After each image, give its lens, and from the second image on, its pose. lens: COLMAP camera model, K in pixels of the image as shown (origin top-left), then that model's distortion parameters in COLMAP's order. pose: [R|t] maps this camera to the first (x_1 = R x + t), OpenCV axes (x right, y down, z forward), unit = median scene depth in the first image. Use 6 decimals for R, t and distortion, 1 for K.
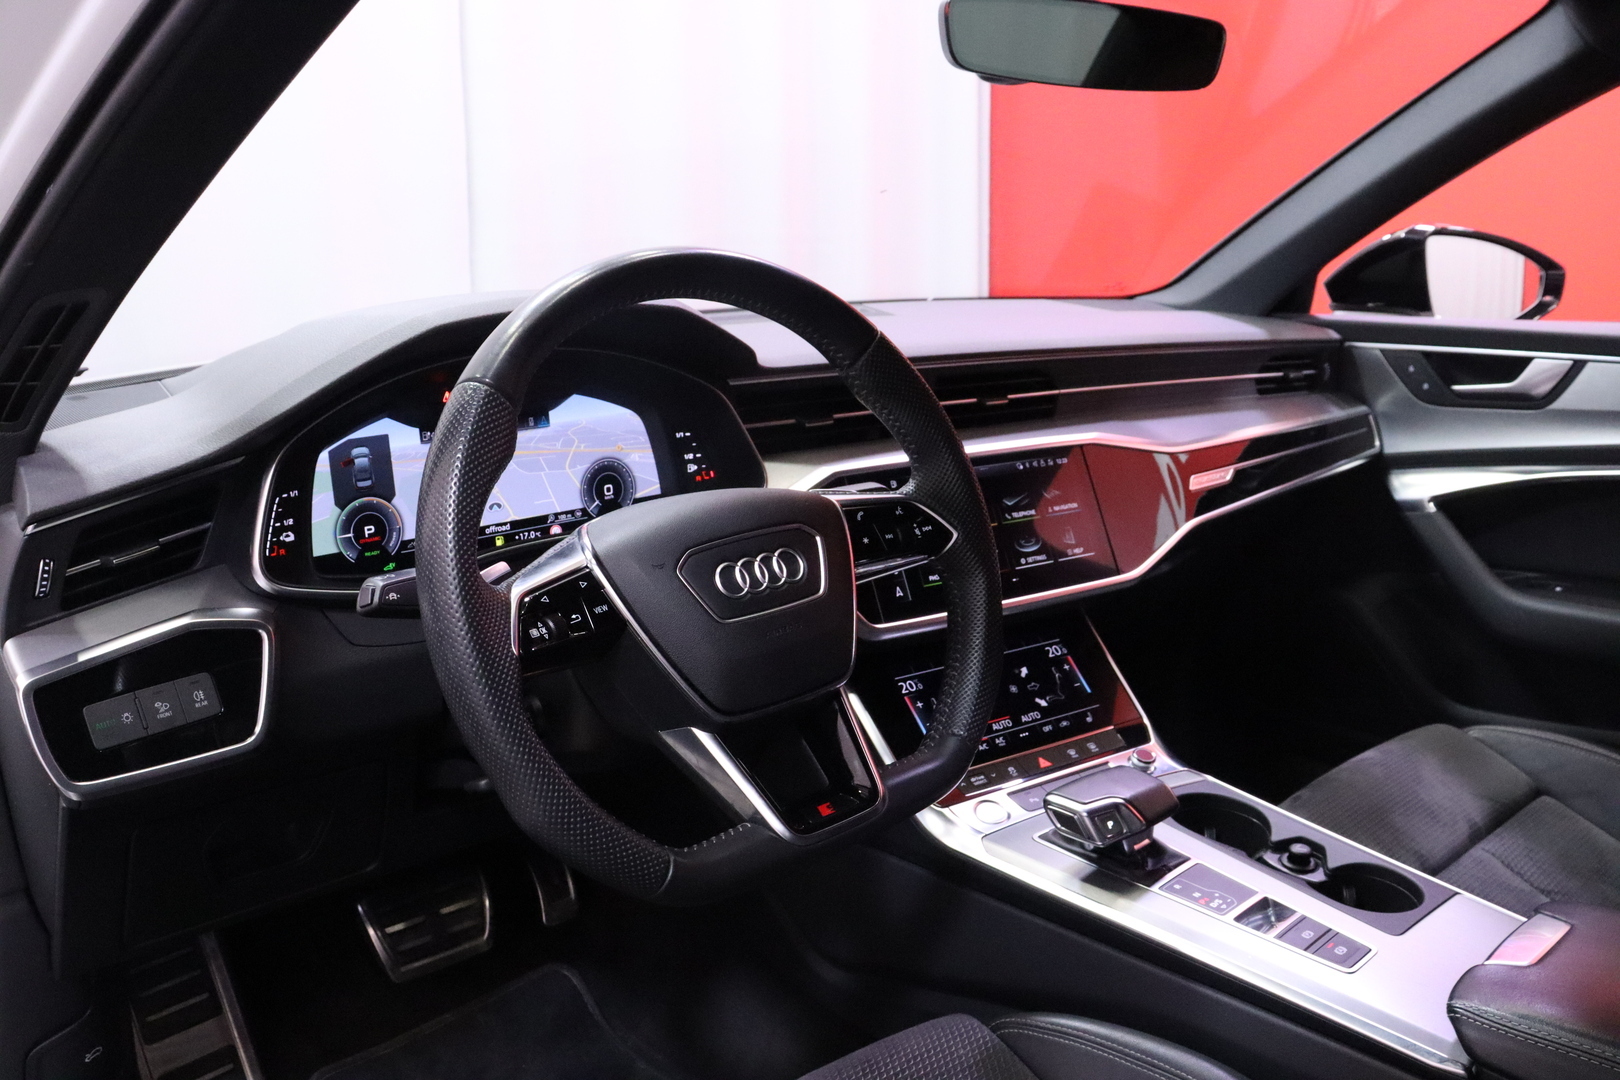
lens RADIAL K [[1328.7, 0, 820.8], [0, 1328.7, 553.5], [0, 0, 1]] dist [-0.172827, 0.149173]
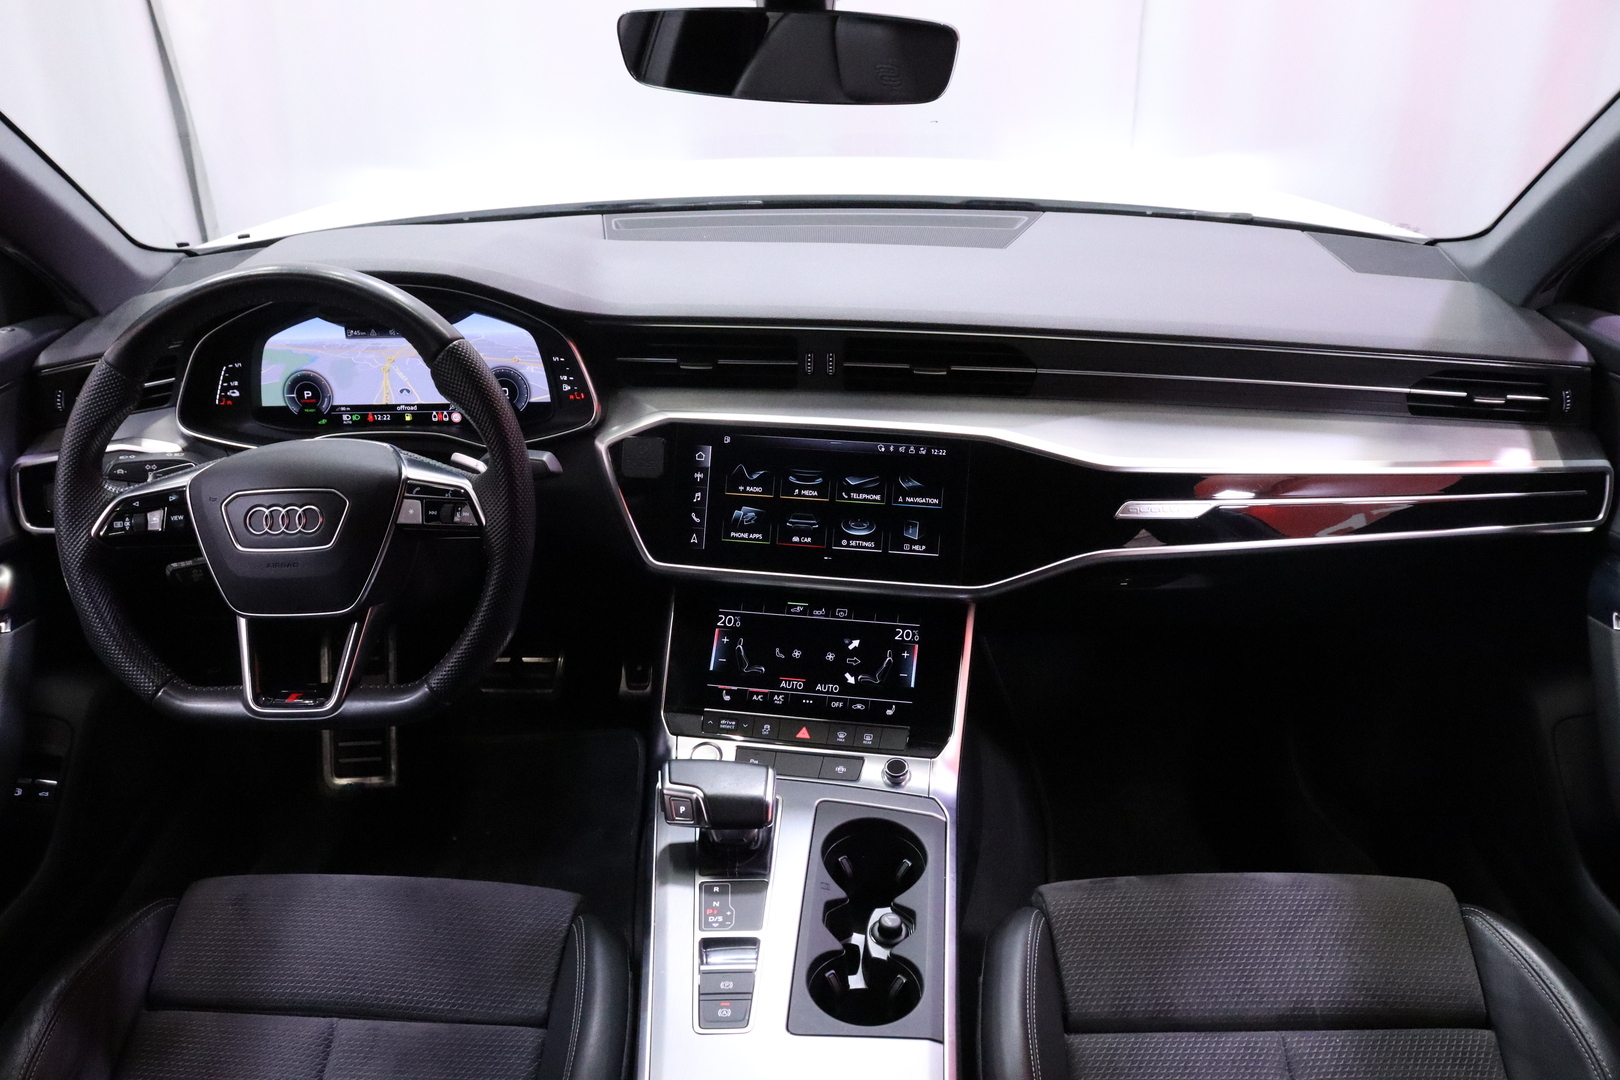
lens RADIAL K [[1328.7, 0, 791.6], [0, 1328.7, 554.8], [0, 0, 1]] dist [-0.172827, 0.149173]
pose [[0.737757, 0.307906, -0.600757, 0.798113], [-0.165299, 0.945228, 0.281462, -0.286404], [0.654516, -0.108346, 0.748245, 0.238209]]
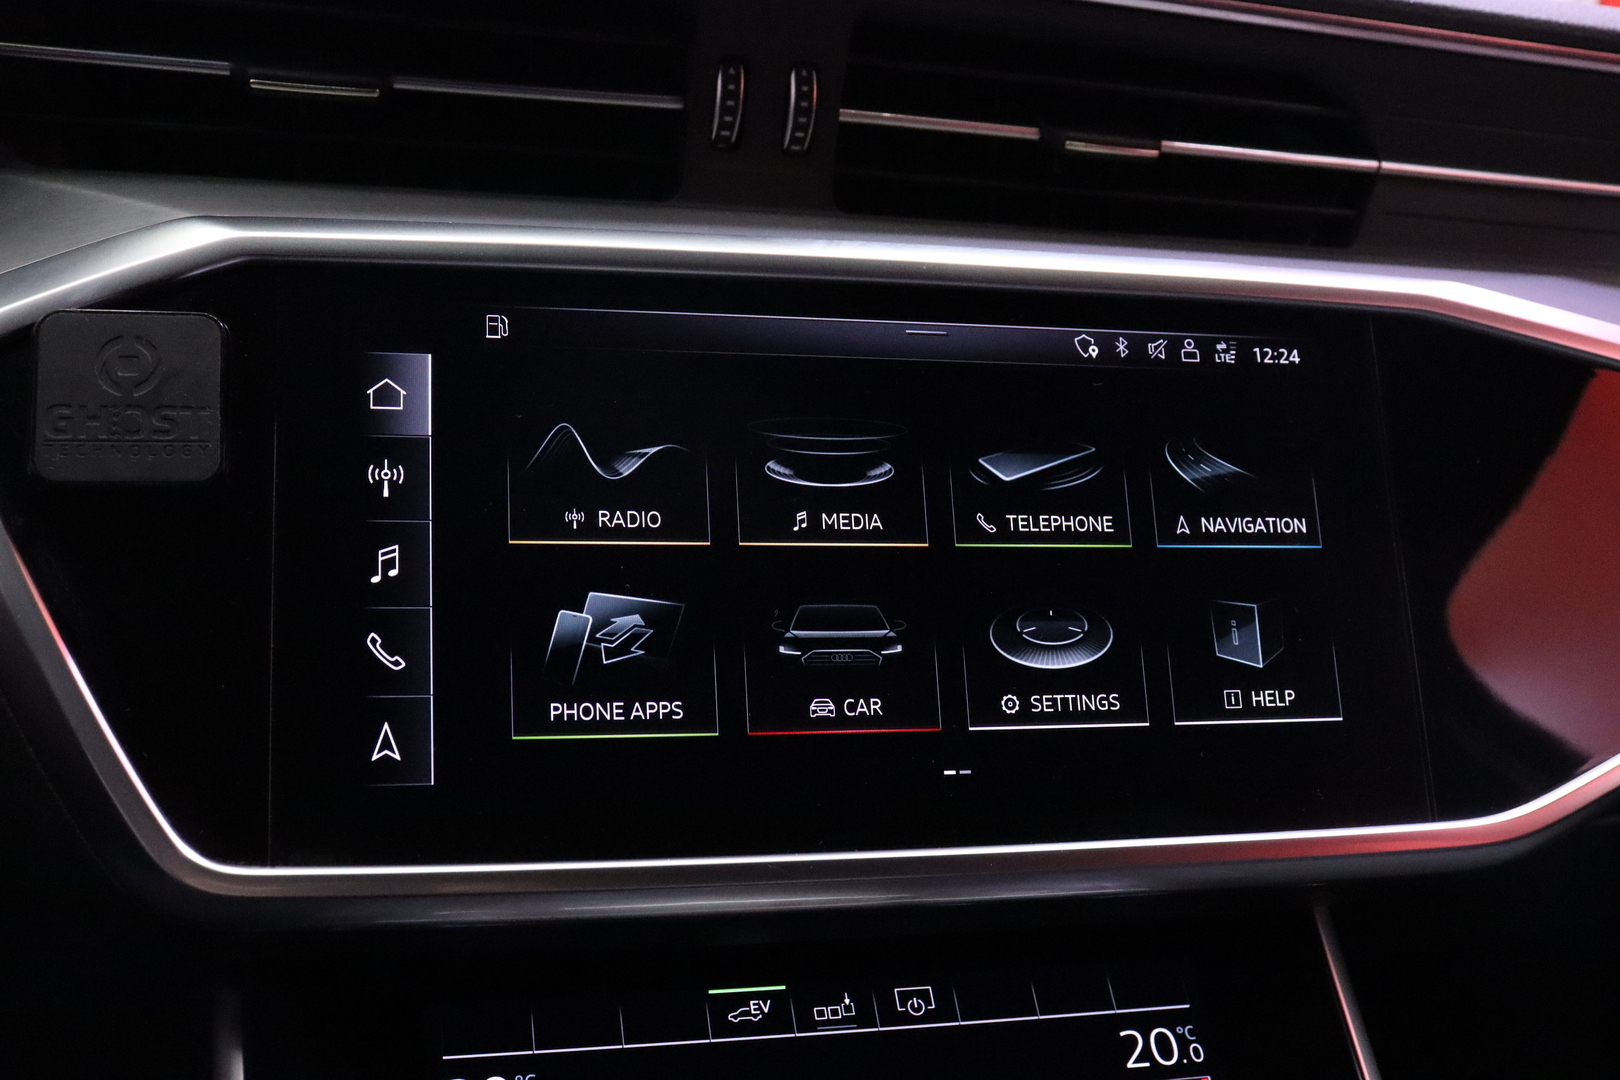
lens RADIAL K [[1797.1, 0, 811.2], [0, 1797.1, 540.2], [0, 0, 1]] dist [-0.072086, 0.000000]
pose [[0.950156, 0.142048, -0.277536, 0.226564], [-0.150679, 0.988533, -0.009909, -0.017687], [0.272946, 0.051234, 0.960664, 0.716400]]
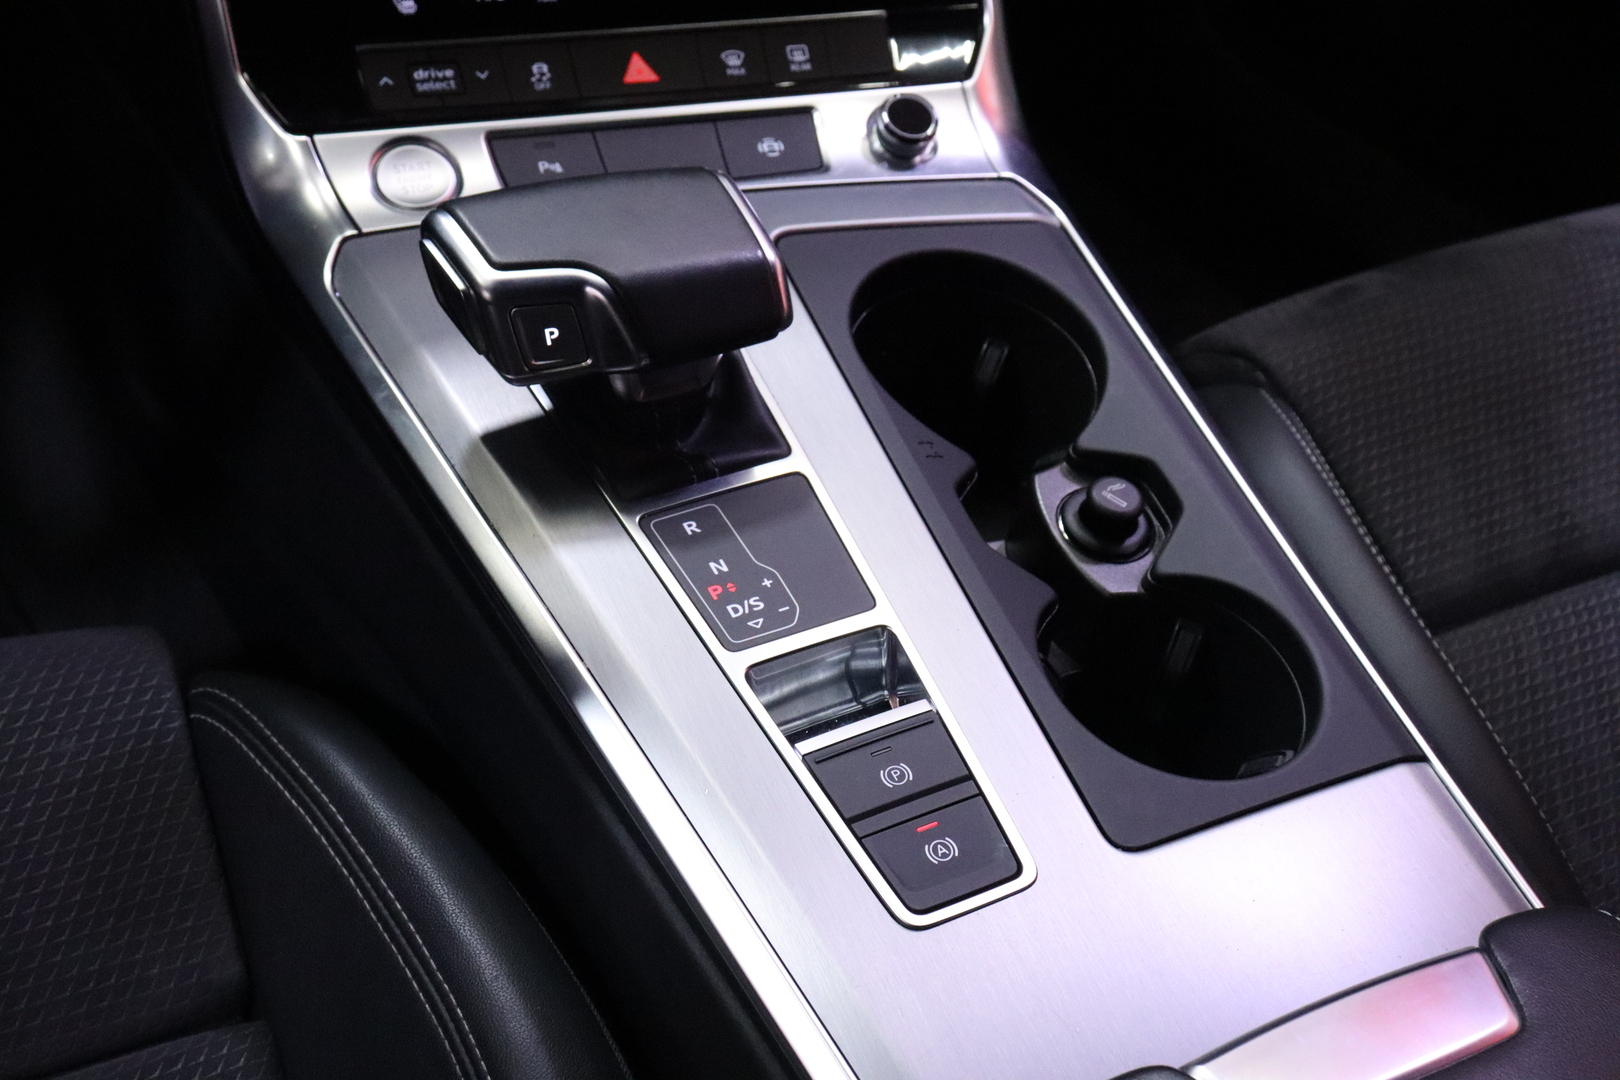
lens RADIAL K [[2287.5, 0, 802.9], [0, 2287.5, 546.1], [0, 0, 1]] dist [0.043719, 0.000000]
pose [[0.960717, 0.271462, -0.057719, 0.314685], [-0.205252, 0.834962, 0.510598, -0.089971], [0.186801, -0.478693, 0.857880, 0.370207]]
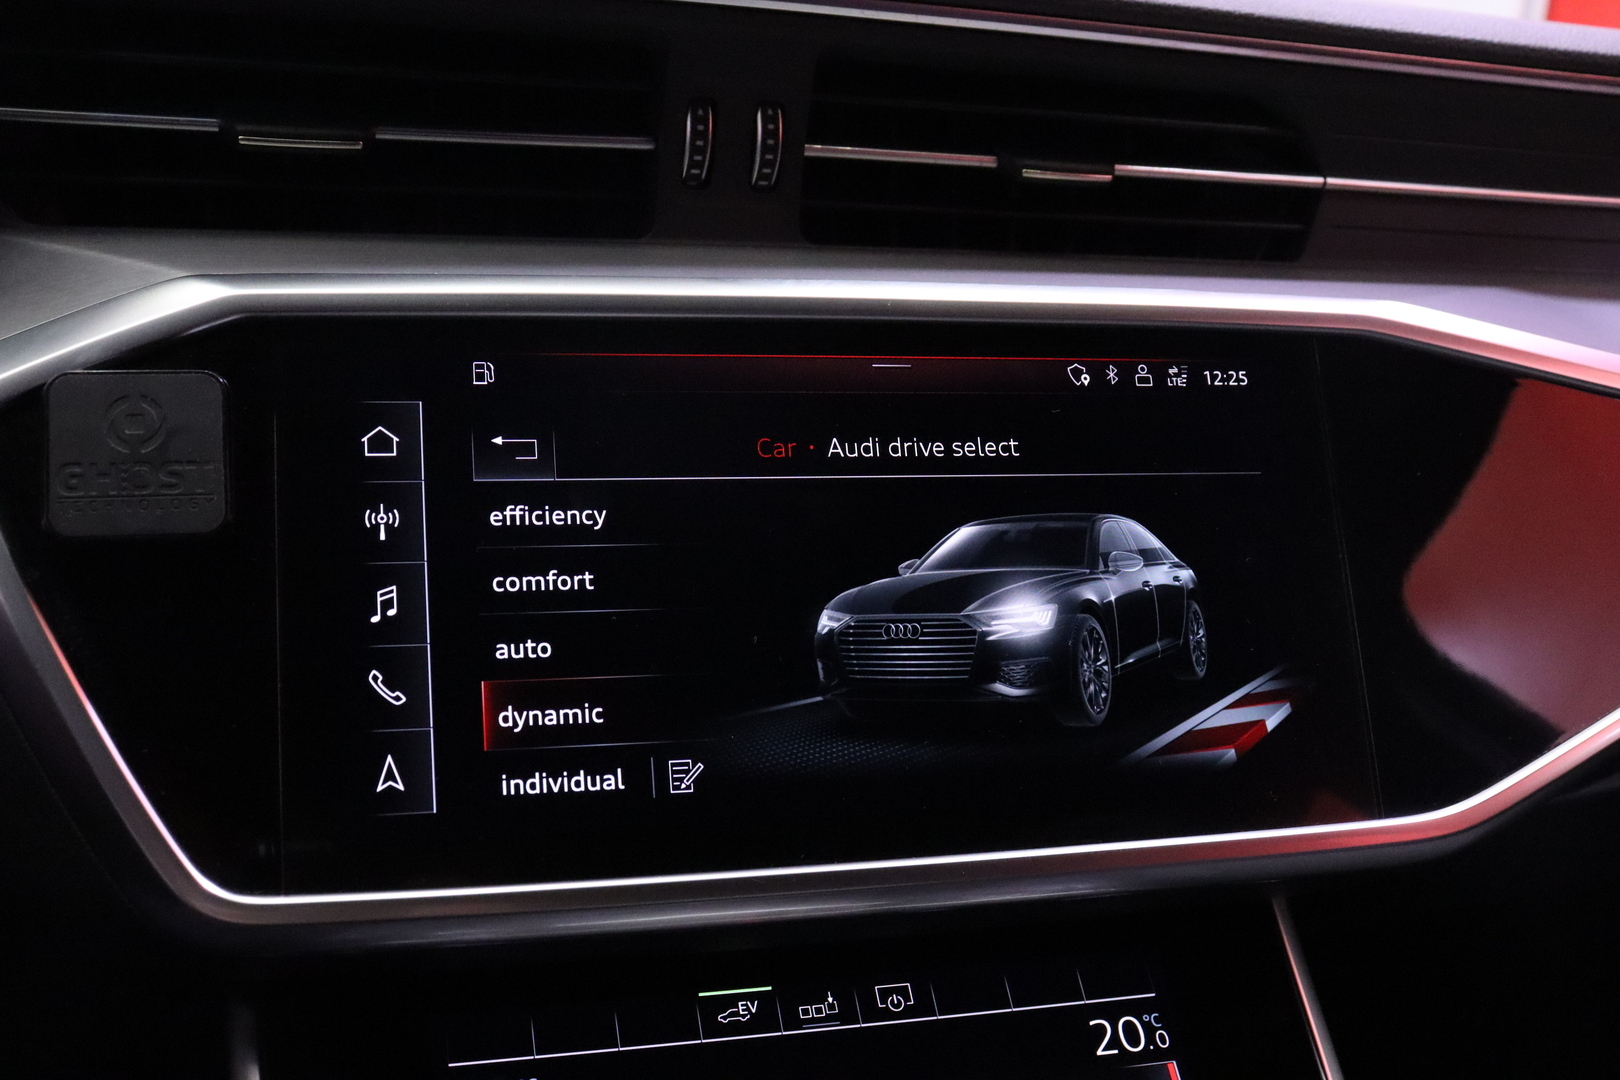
lens RADIAL K [[1797.1, 0, 813.0], [0, 1797.1, 541.9], [0, 0, 1]] dist [-0.072086, 0.000000]
pose [[0.957567, 0.126199, -0.259112, 0.229623], [-0.129051, 0.991619, 0.006044, -0.030334], [0.257704, 0.027651, 0.965828, 0.696255]]
